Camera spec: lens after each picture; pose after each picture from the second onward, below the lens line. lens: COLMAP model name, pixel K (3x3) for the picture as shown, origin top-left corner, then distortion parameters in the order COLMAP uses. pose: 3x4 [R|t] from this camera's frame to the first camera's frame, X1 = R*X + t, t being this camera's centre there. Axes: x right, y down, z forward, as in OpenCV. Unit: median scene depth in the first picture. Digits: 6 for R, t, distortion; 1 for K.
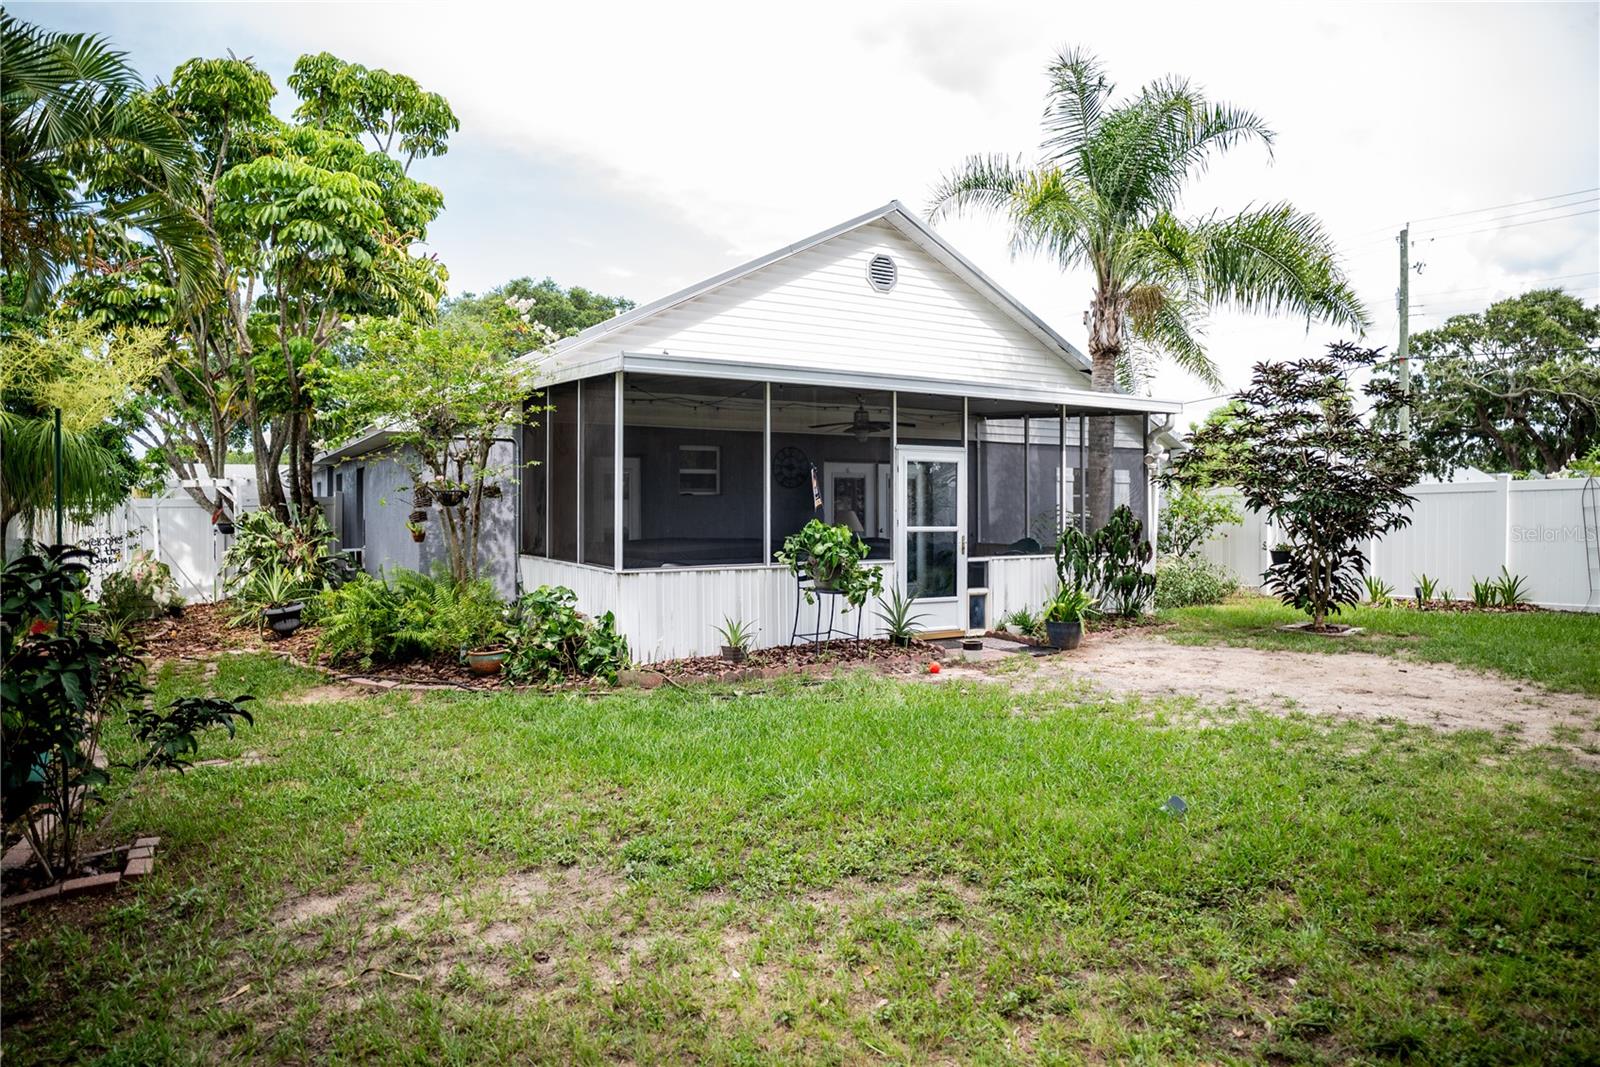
lens RADIAL K [[1005.7, 0, 805.0], [0, 1005.7, 491.1], [0, 0, 1]] dist [-0.065290, 0.060699]
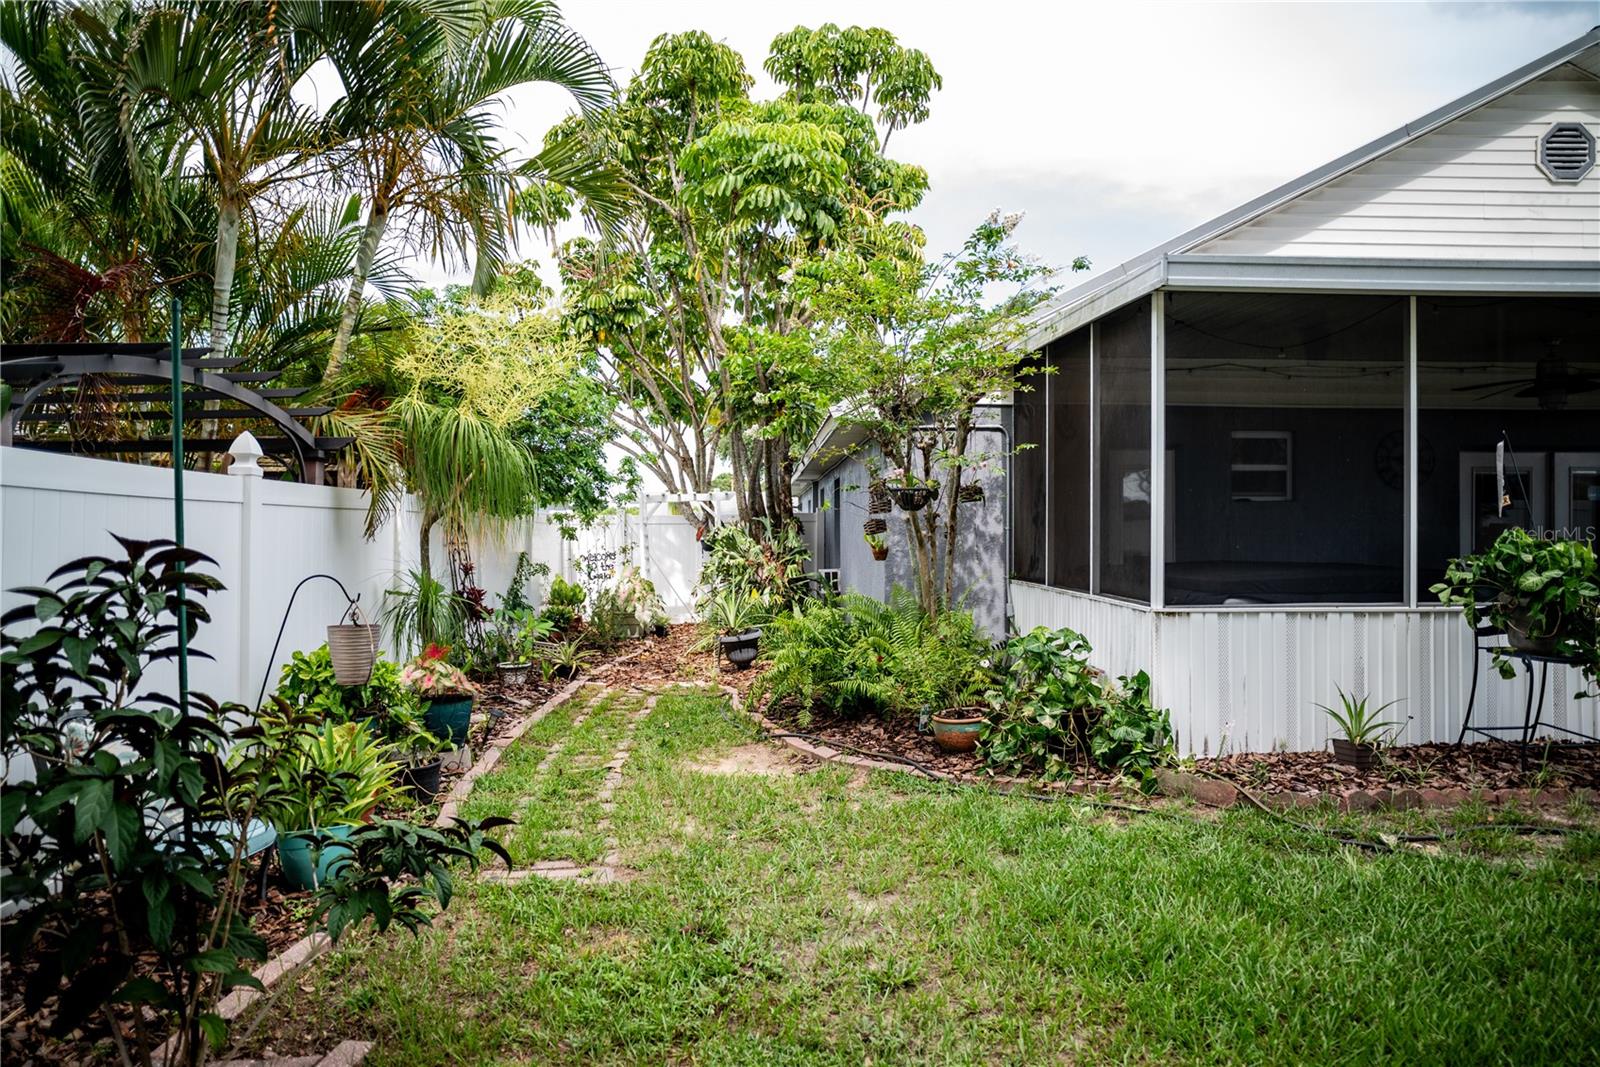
lens RADIAL K [[1003.8, 0, 794.1], [0, 1003.8, 534.0], [0, 0, 1]] dist [-0.050422, 0.027505]
pose [[0.876350, 0.002875, -0.481666, -0.072244], [0.004745, 0.999882, 0.014601, 0.019289], [0.481652, -0.015081, 0.876233, 0.291027]]
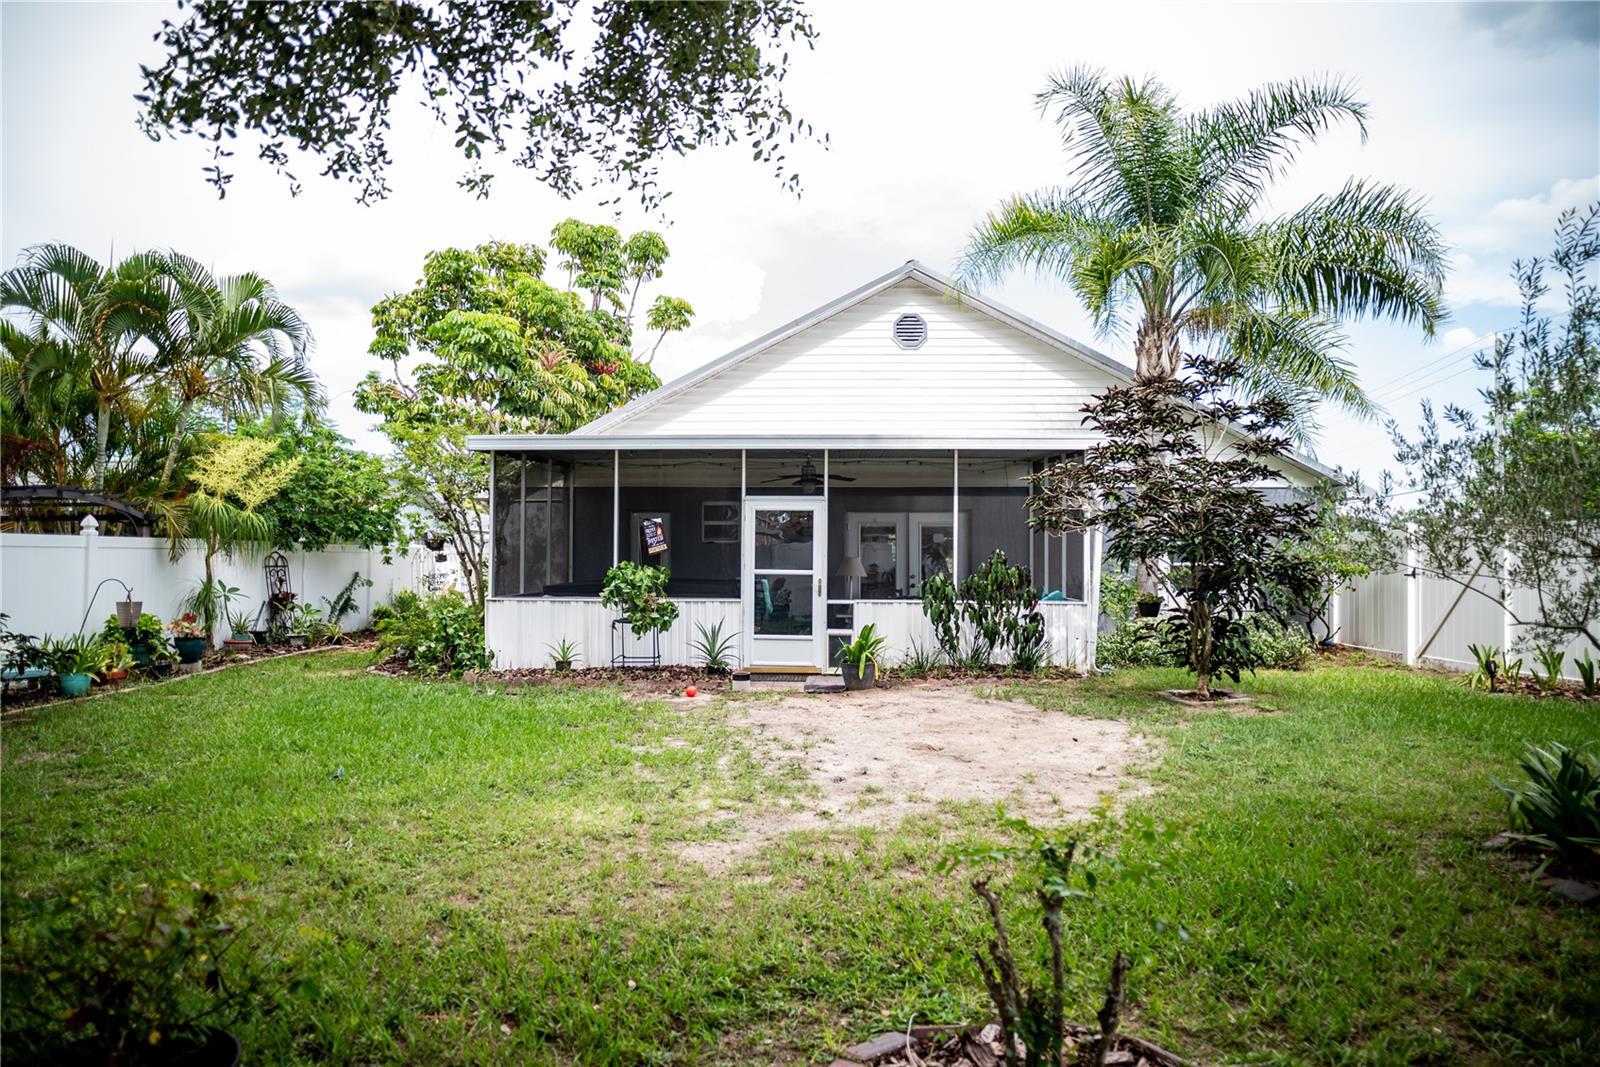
lens RADIAL K [[956.2, 0, 792.7], [0, 956.2, 536.4], [0, 0, 1]] dist [-0.063888, 0.045749]
pose [[0.836905, -0.007409, -0.547297, 0.718980], [0.002565, 0.999950, -0.009615, 0.009436], [0.547341, 0.006643, 0.836883, 0.139542]]
